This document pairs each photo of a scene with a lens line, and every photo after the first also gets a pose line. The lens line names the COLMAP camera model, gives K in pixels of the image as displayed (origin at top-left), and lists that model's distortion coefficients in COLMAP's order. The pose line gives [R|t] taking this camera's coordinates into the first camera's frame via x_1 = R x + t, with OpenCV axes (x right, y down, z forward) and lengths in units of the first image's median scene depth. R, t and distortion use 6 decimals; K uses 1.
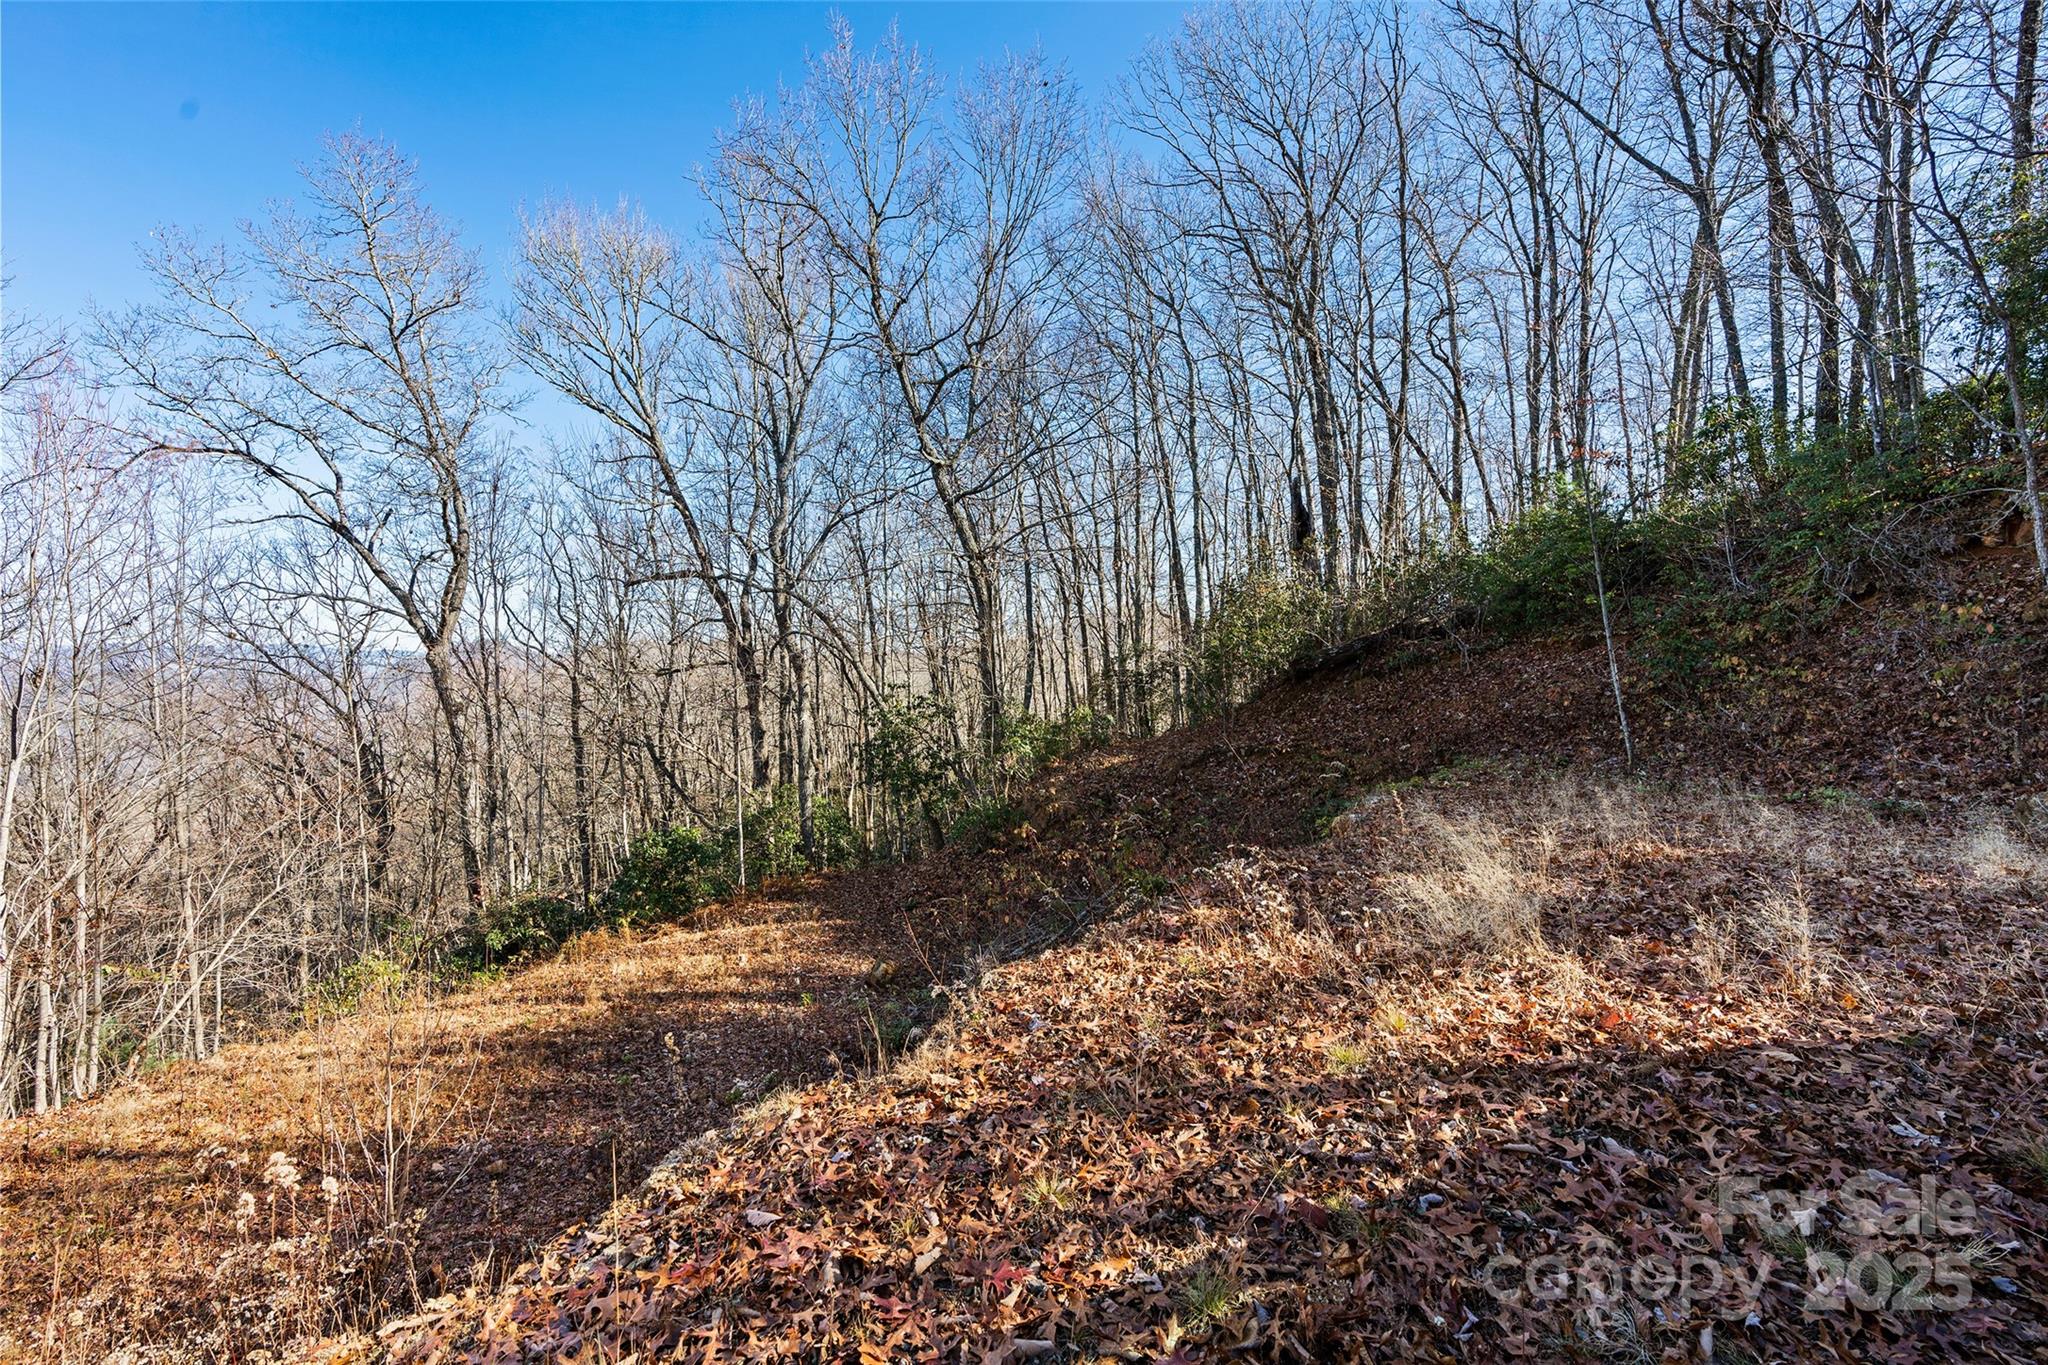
lens RADIAL K [[924.5, 0, 1023.5], [0, 924.5, 685.5], [0, 0, 1]] dist [-0.003837, 0.001981]
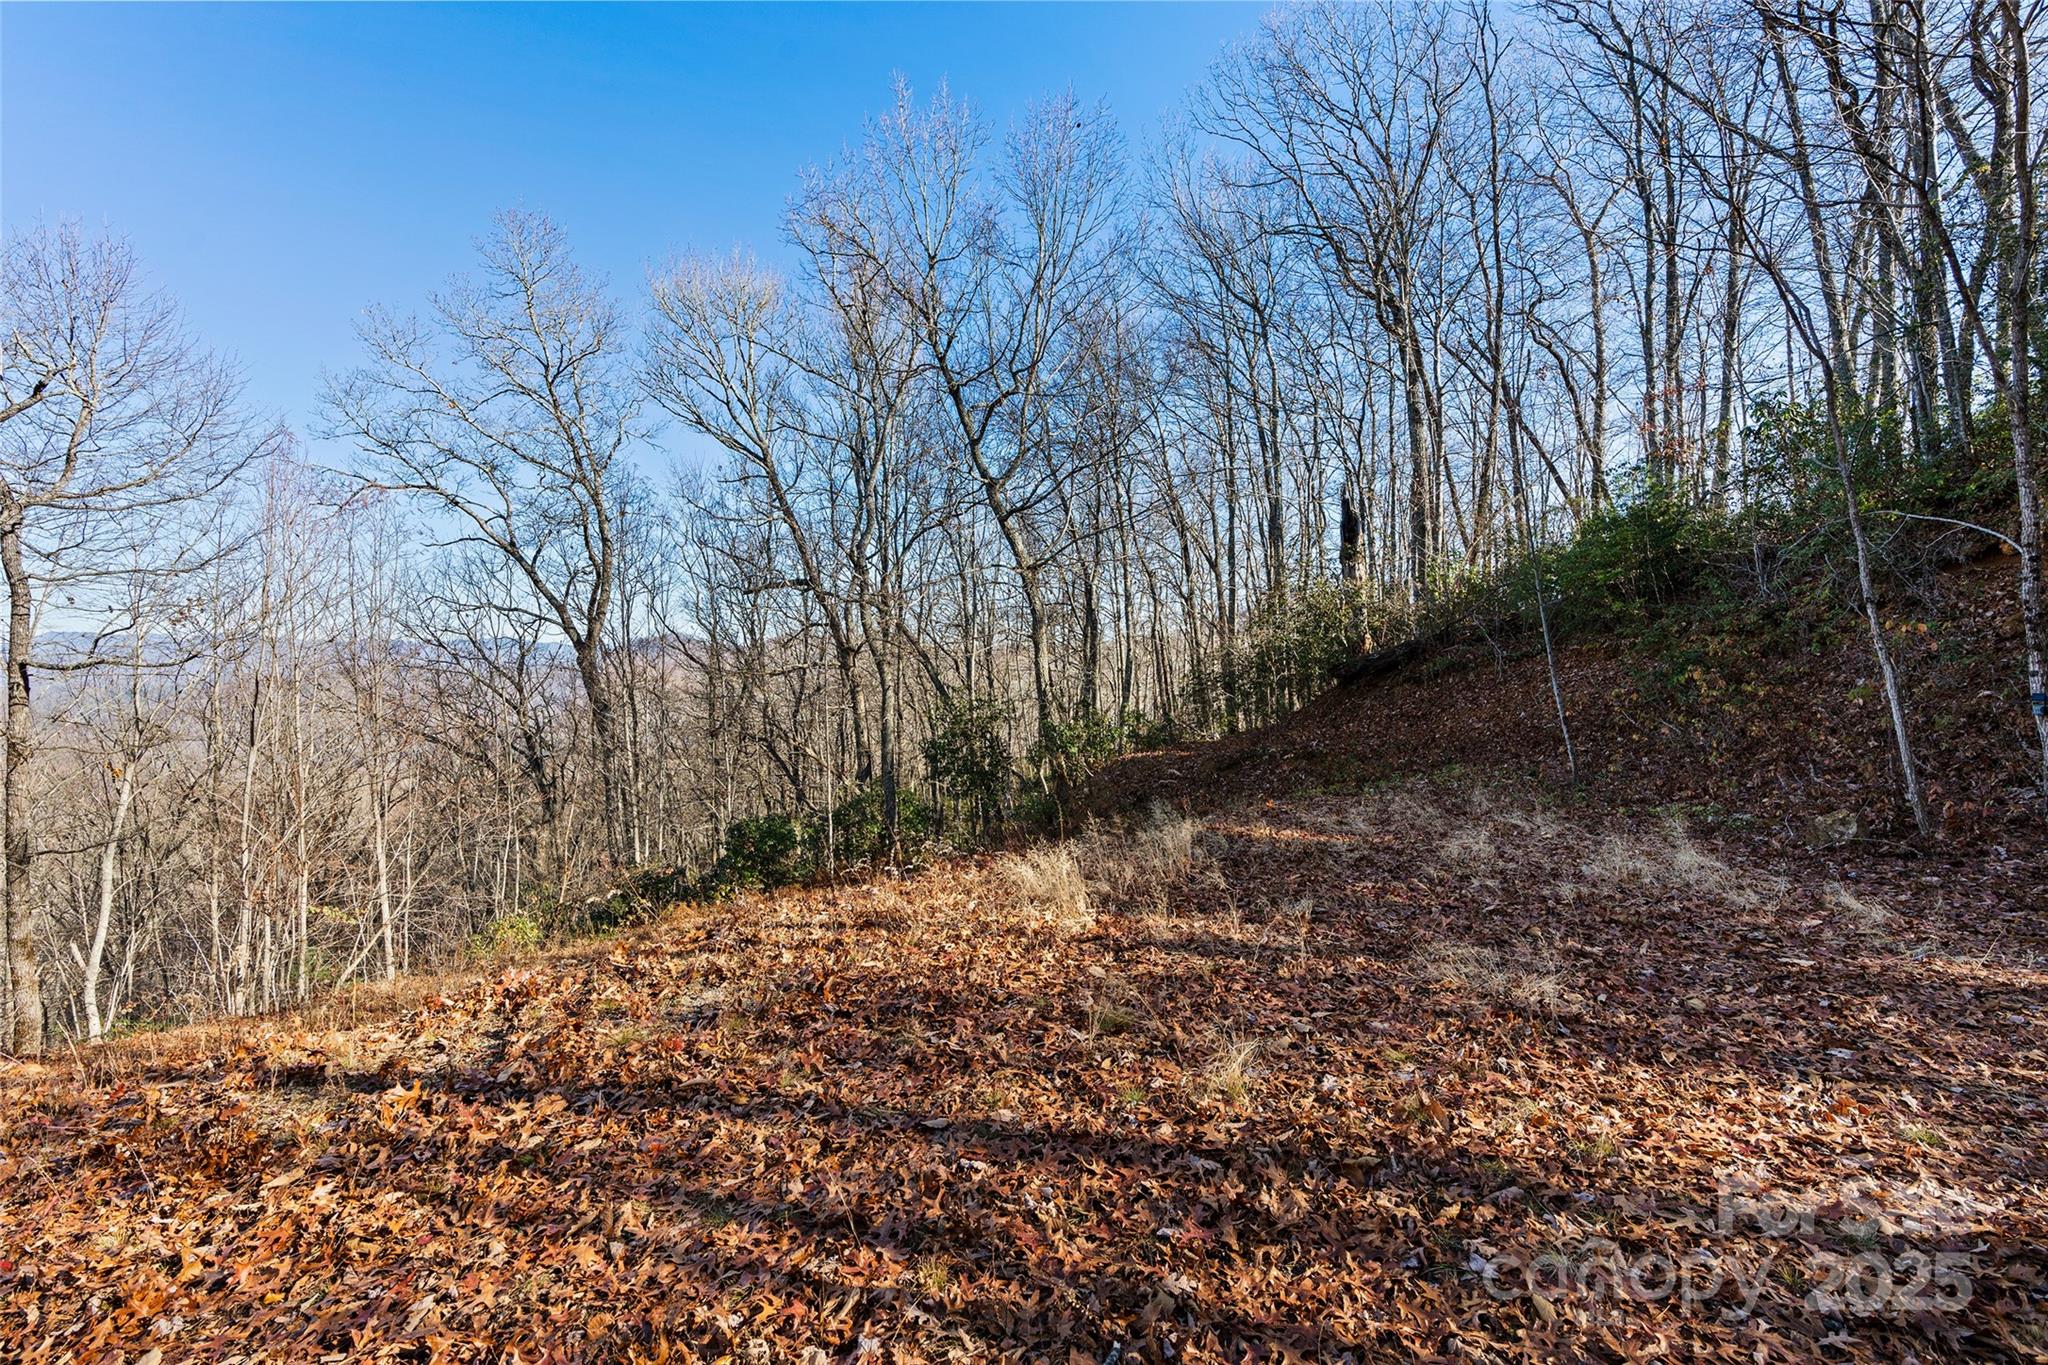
lens RADIAL K [[953.0, 0, 1015.8], [0, 953.0, 682.5], [0, 0, 1]] dist [0.002953, -0.000642]
pose [[0.983772, 0.004101, -0.179375, 0.103077], [-0.003604, 0.999989, 0.003099, -0.008697], [0.179386, -0.002402, 0.983776, -0.064682]]
